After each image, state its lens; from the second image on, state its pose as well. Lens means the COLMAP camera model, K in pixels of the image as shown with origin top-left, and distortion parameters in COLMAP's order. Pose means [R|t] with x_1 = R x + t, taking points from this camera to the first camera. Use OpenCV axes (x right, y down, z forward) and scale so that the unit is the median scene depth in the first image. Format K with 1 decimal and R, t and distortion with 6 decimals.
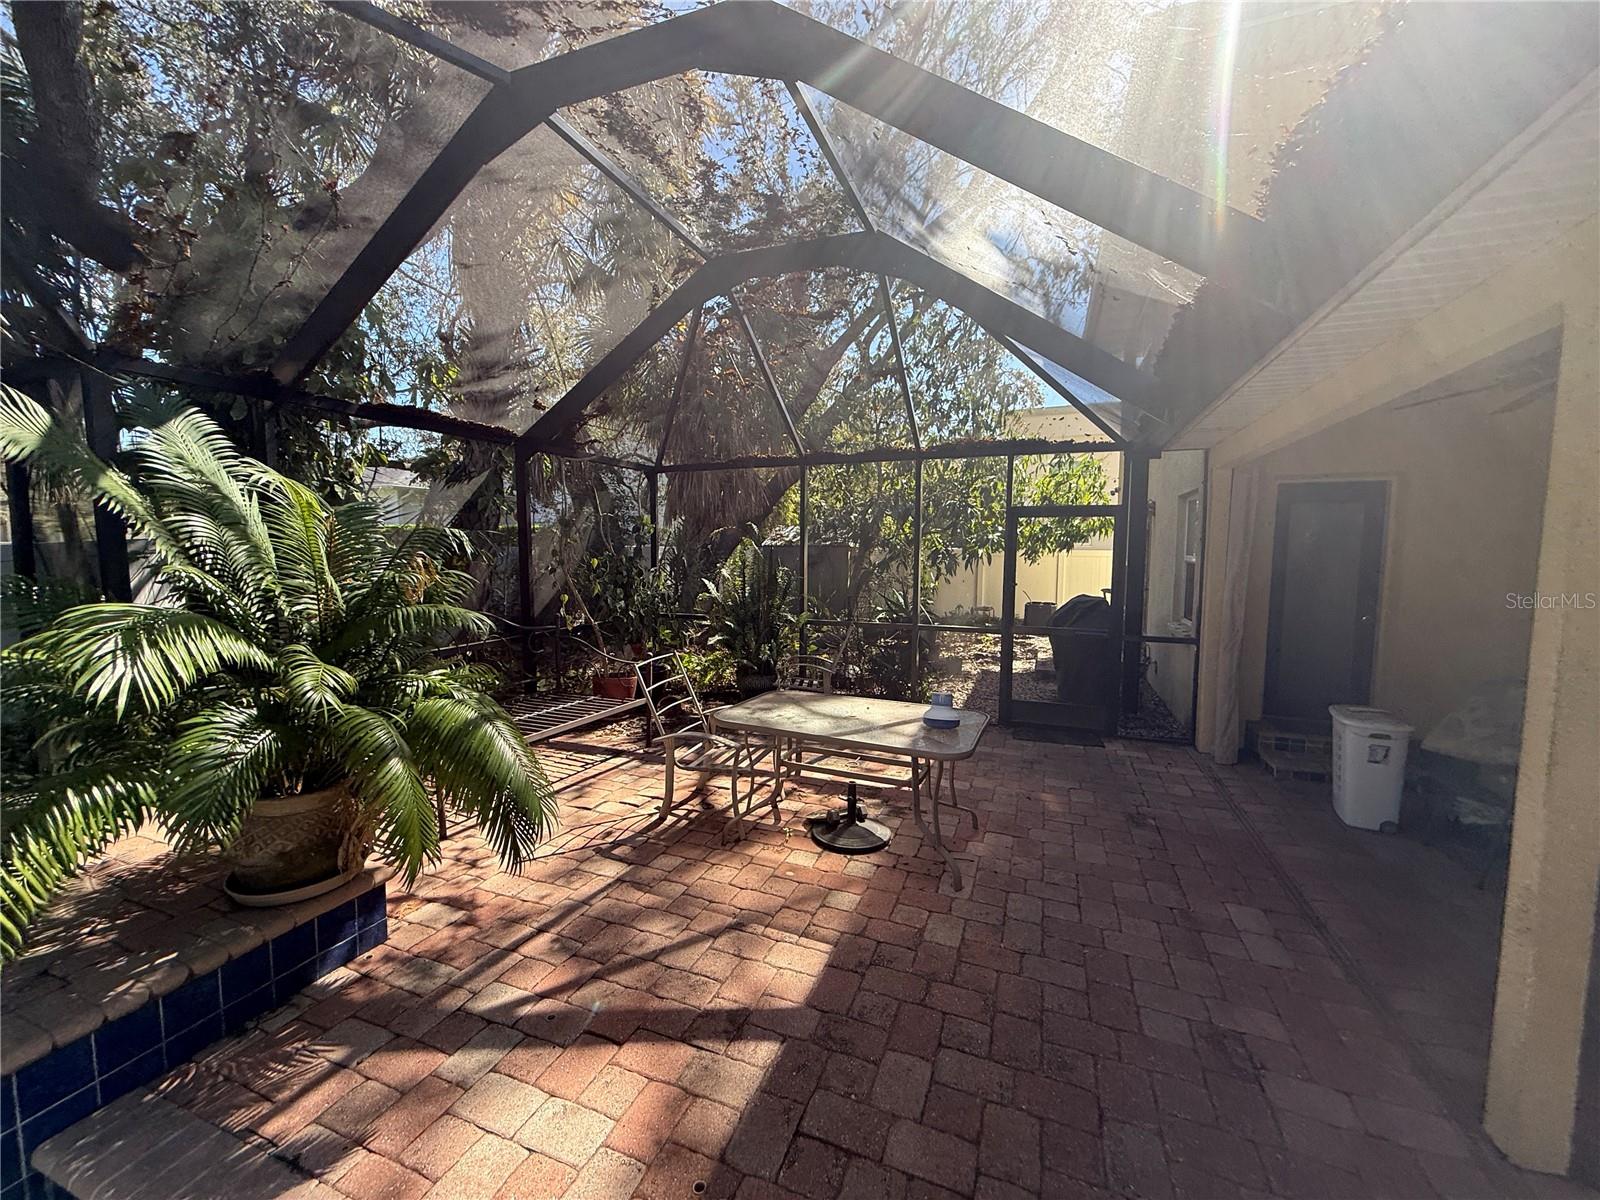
lens RADIAL K [[635.3, 0, 798.2], [0, 635.3, 592.8], [0, 0, 1]] dist [-0.000588, 0.000572]
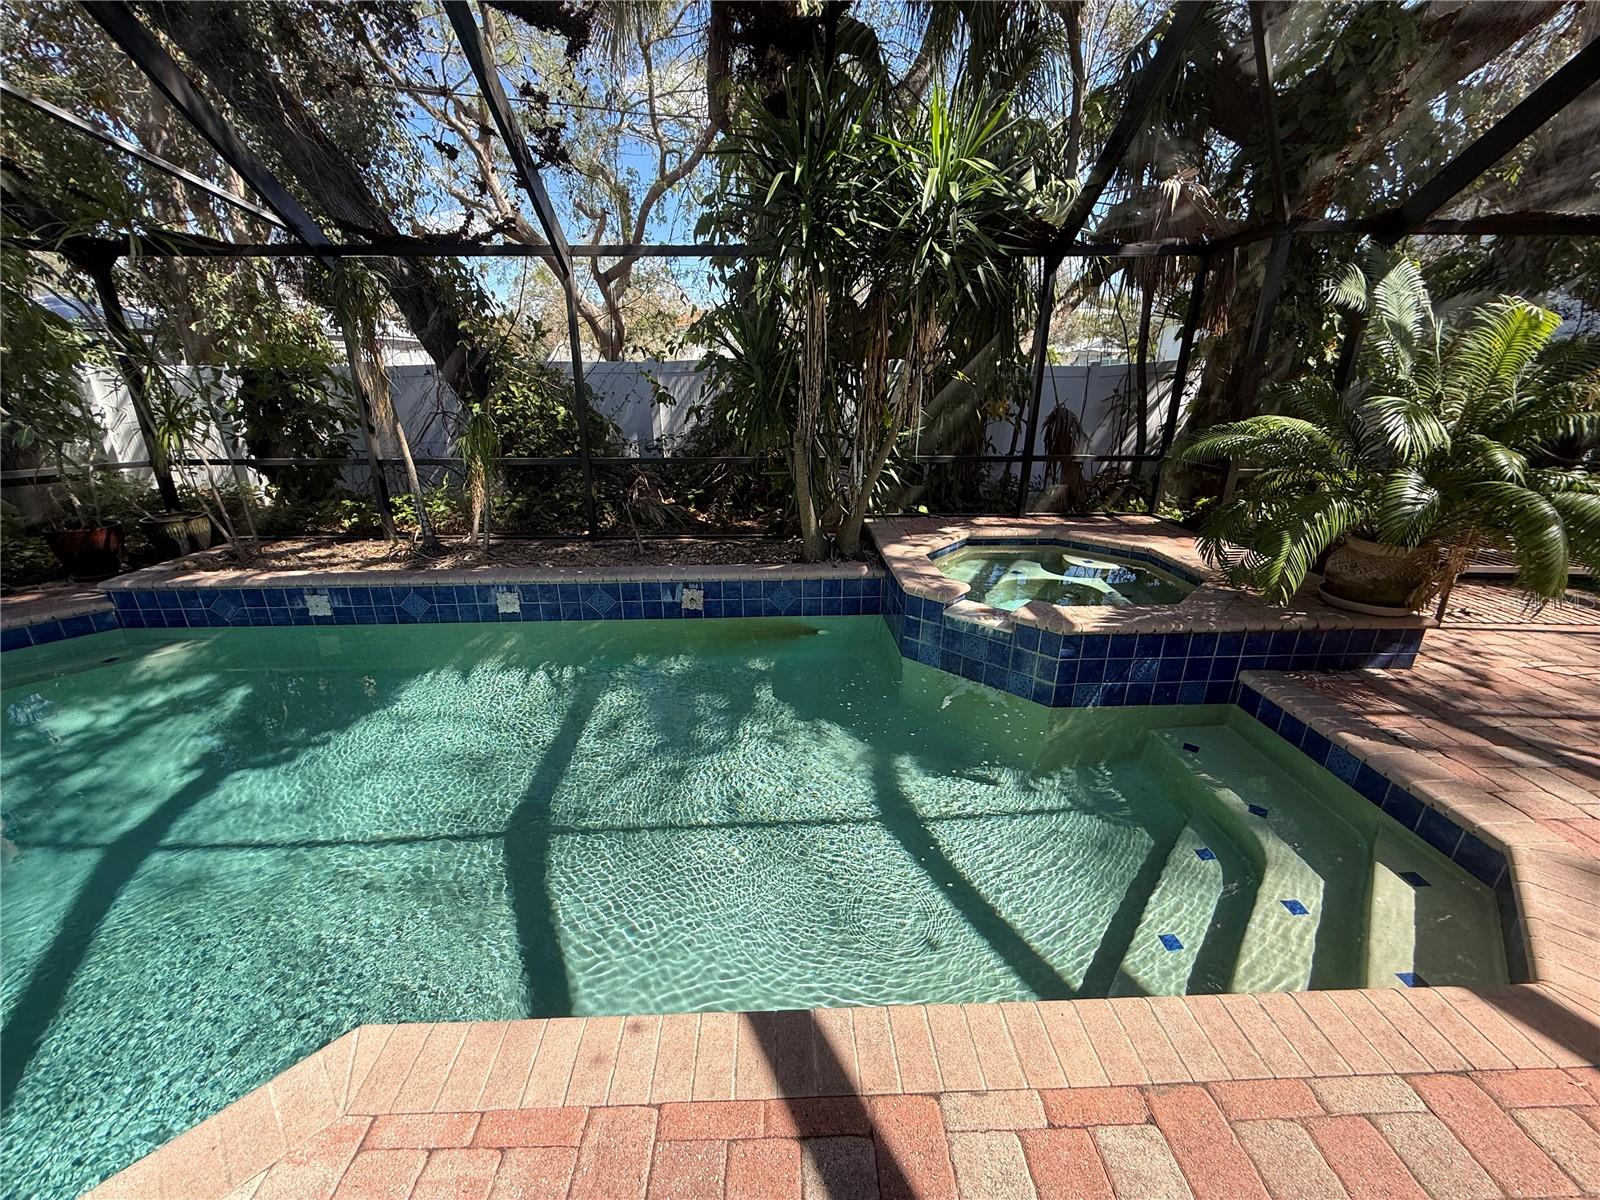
lens RADIAL K [[635.3, 0, 798.2], [0, 635.3, 592.8], [0, 0, 1]] dist [-0.000588, 0.000572]
pose [[0.402657, 0.302230, -0.864017, -0.051207], [-0.072695, 0.951495, 0.298952, 0.084179], [0.912460, -0.057565, 0.405097, -0.796102]]
